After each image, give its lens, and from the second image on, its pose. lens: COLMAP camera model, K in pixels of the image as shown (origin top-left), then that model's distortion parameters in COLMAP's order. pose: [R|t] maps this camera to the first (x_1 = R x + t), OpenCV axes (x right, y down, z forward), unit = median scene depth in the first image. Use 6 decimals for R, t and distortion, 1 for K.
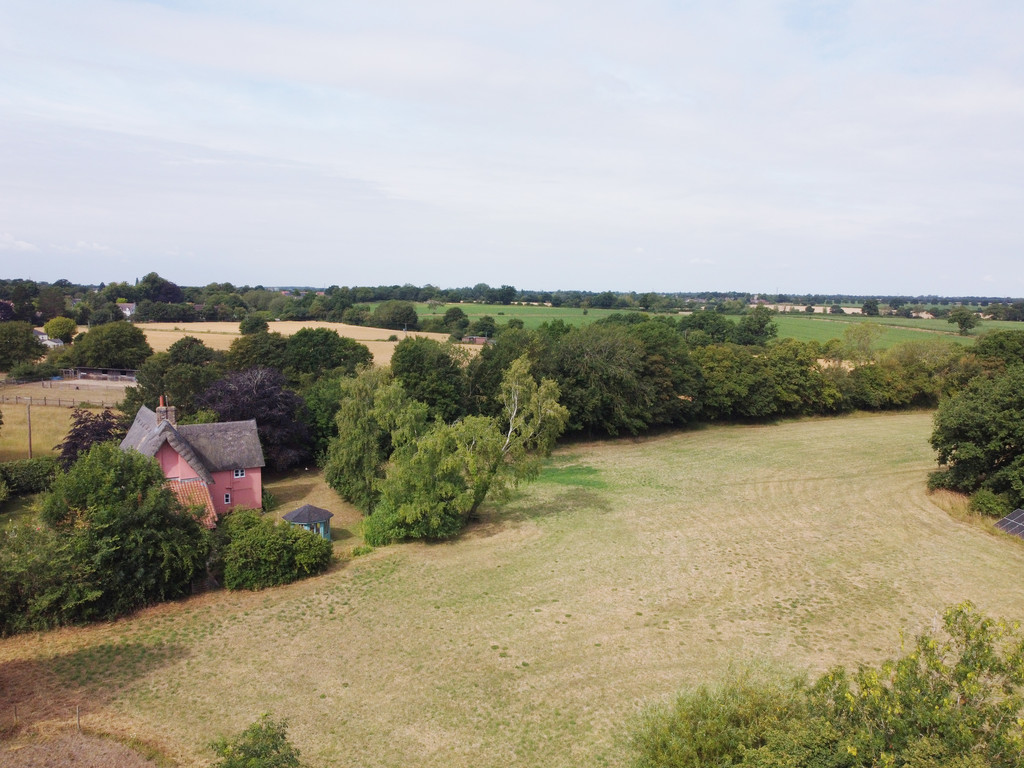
lens RADIAL K [[771.9, 0, 512.0], [0, 771.9, 384.0], [0, 0, 1]] dist [0.002595, -0.006514]
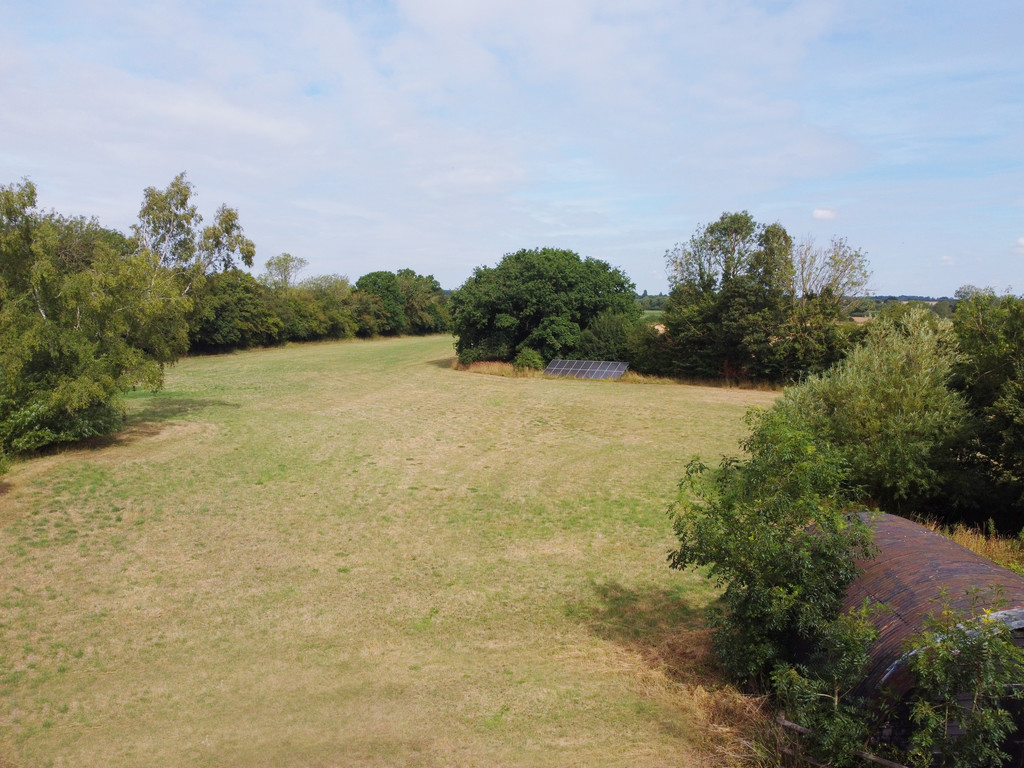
lens RADIAL K [[771.9, 0, 512.0], [0, 771.9, 384.0], [0, 0, 1]] dist [0.002595, -0.006514]
pose [[0.621690, -0.093855, 0.777620, -0.344161], [0.089054, 0.994827, 0.048874, 0.138909], [-0.778184, 0.038866, 0.626832, 0.298025]]
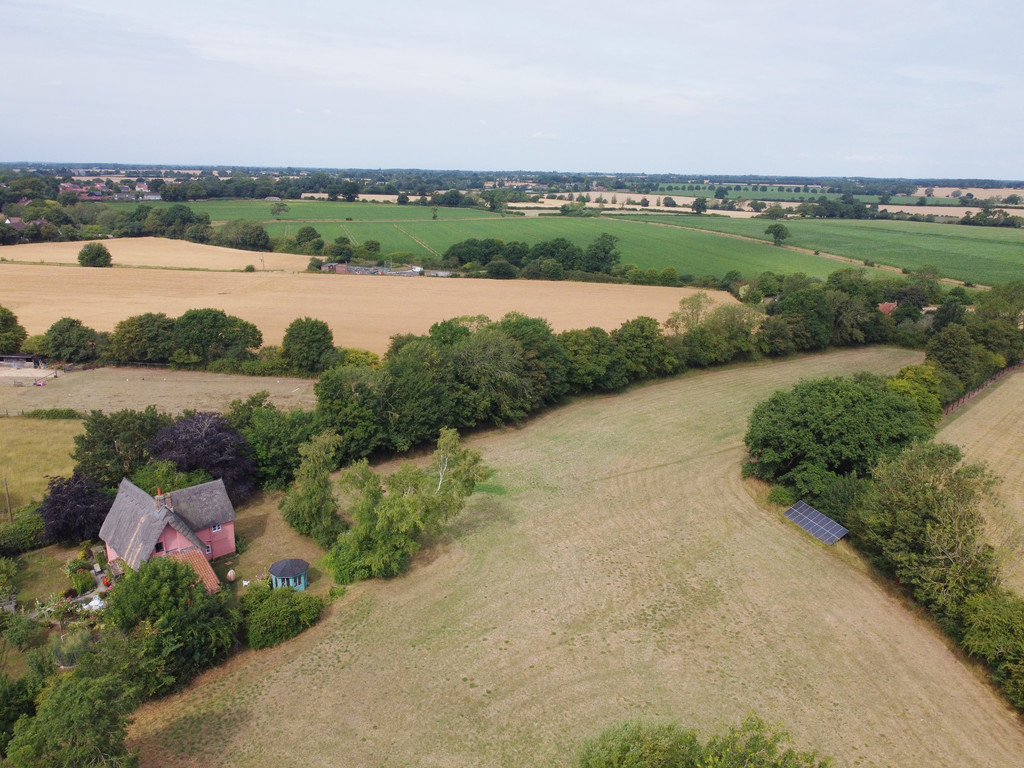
lens RADIAL K [[771.9, 0, 512.0], [0, 771.9, 384.0], [0, 0, 1]] dist [0.002595, -0.006514]
pose [[0.979477, -0.051685, 0.194819, -0.124339], [0.021366, 0.987742, 0.154628, -0.285028], [-0.200422, -0.147292, 0.968574, -0.231435]]
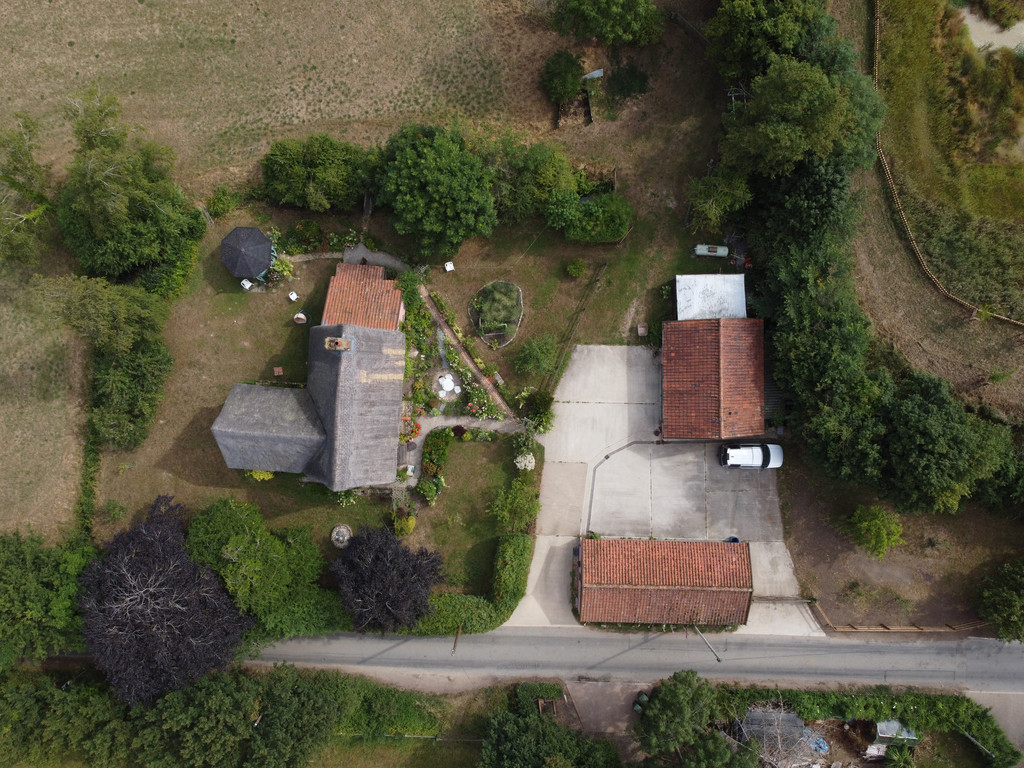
lens RADIAL K [[771.9, 0, 512.0], [0, 771.9, 384.0], [0, 0, 1]] dist [0.002595, -0.006514]
pose [[-0.793111, -0.608303, -0.030697, -0.532105], [0.055969, -0.122974, 0.990830, -0.688984], [-0.606500, 0.784120, 0.131578, 0.728771]]
